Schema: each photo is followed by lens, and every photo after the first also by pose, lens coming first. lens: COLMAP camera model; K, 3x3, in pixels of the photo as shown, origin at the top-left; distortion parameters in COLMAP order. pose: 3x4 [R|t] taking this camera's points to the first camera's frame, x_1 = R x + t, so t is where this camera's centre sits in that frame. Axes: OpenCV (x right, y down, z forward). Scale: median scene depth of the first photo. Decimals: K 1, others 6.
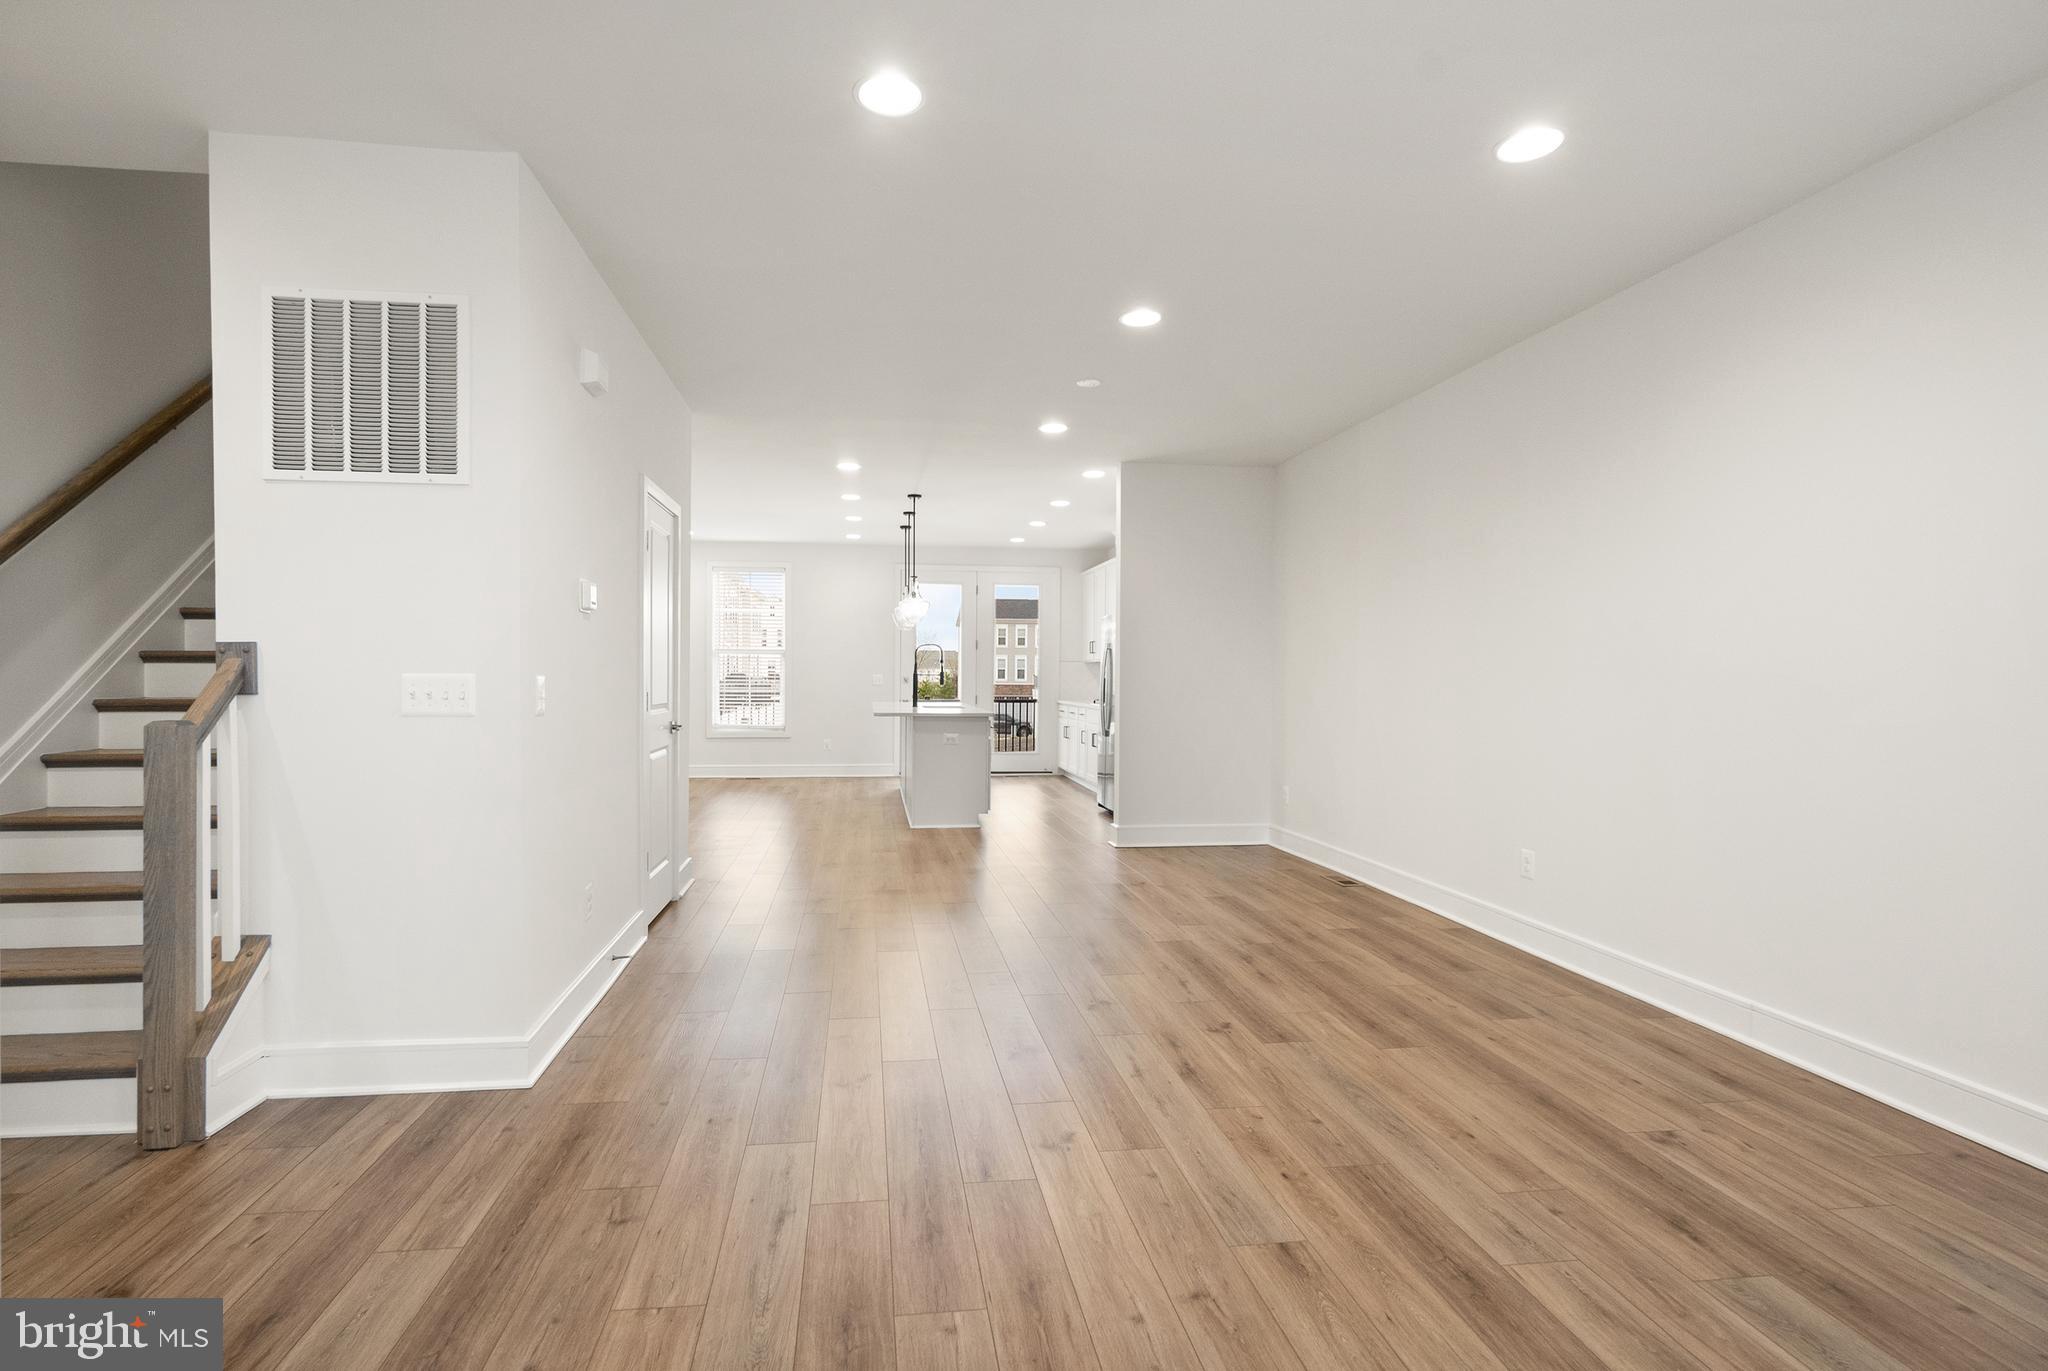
lens RADIAL K [[983.6, 0, 996.3], [0, 983.6, 687.6], [0, 0, 1]] dist [-0.000805, 0.000725]
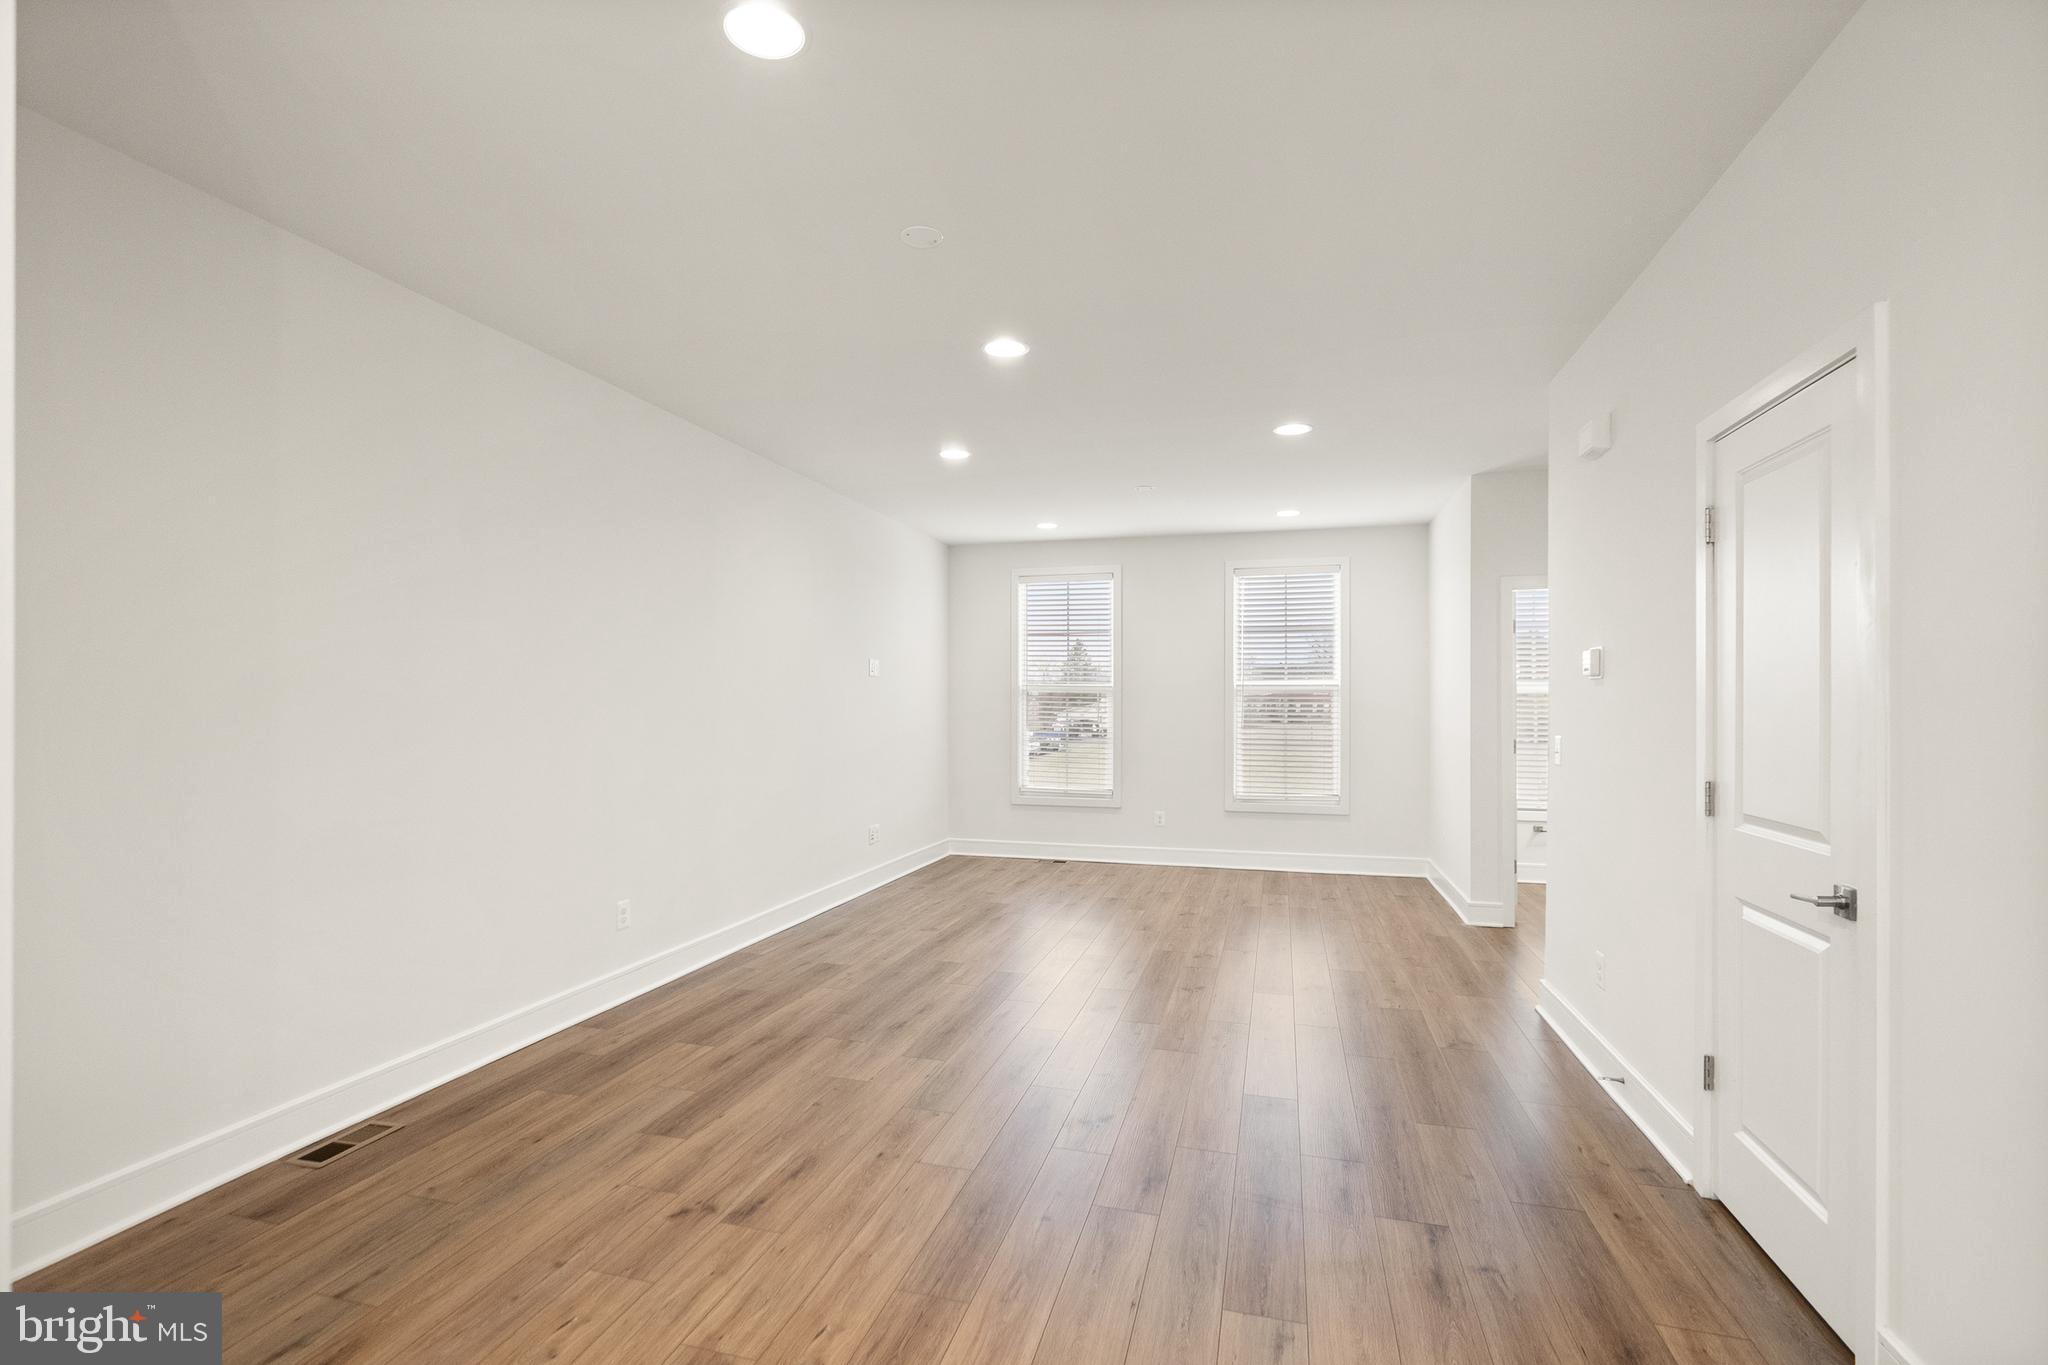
lens RADIAL K [[959.3, 0, 984.7], [0, 959.3, 695.2], [0, 0, 1]] dist [-0.000571, 0.000274]
pose [[-0.907888, -0.005125, 0.419182, -0.213947], [-0.002309, 0.999971, 0.007226, -0.055641], [-0.419207, 0.005593, -0.907874, 1.804813]]
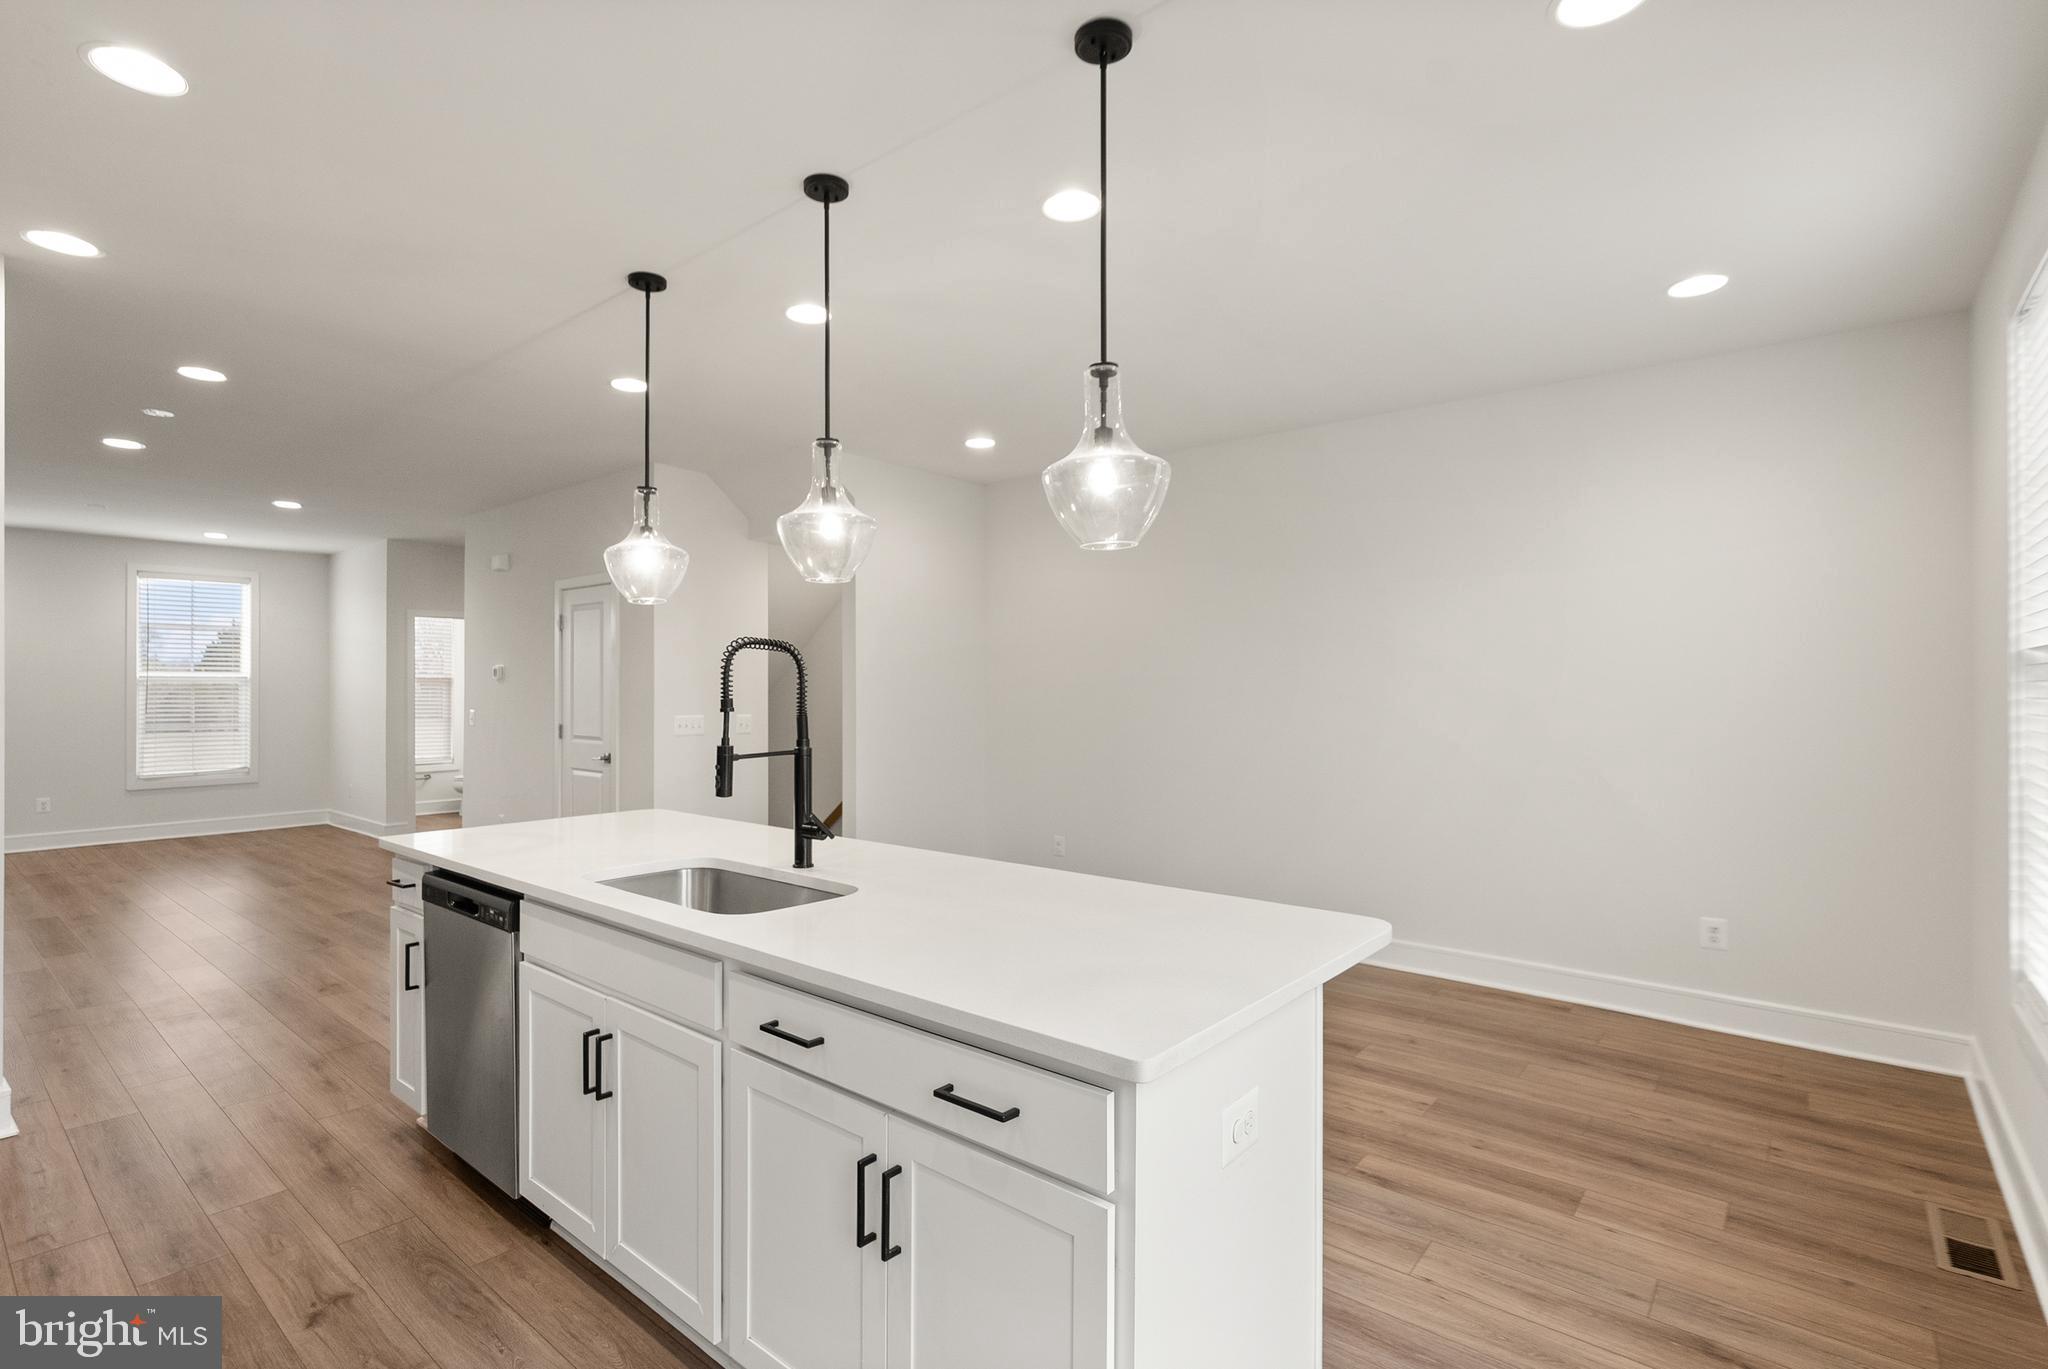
lens RADIAL K [[983.6, 0, 996.3], [0, 983.6, 686.6], [0, 0, 1]] dist [-0.000805, 0.000725]
pose [[-0.747492, -0.006126, -0.664243, 0.123866], [-0.013547, 0.999890, 0.006023, -0.076007], [0.664133, 0.013501, -0.747493, 2.640228]]
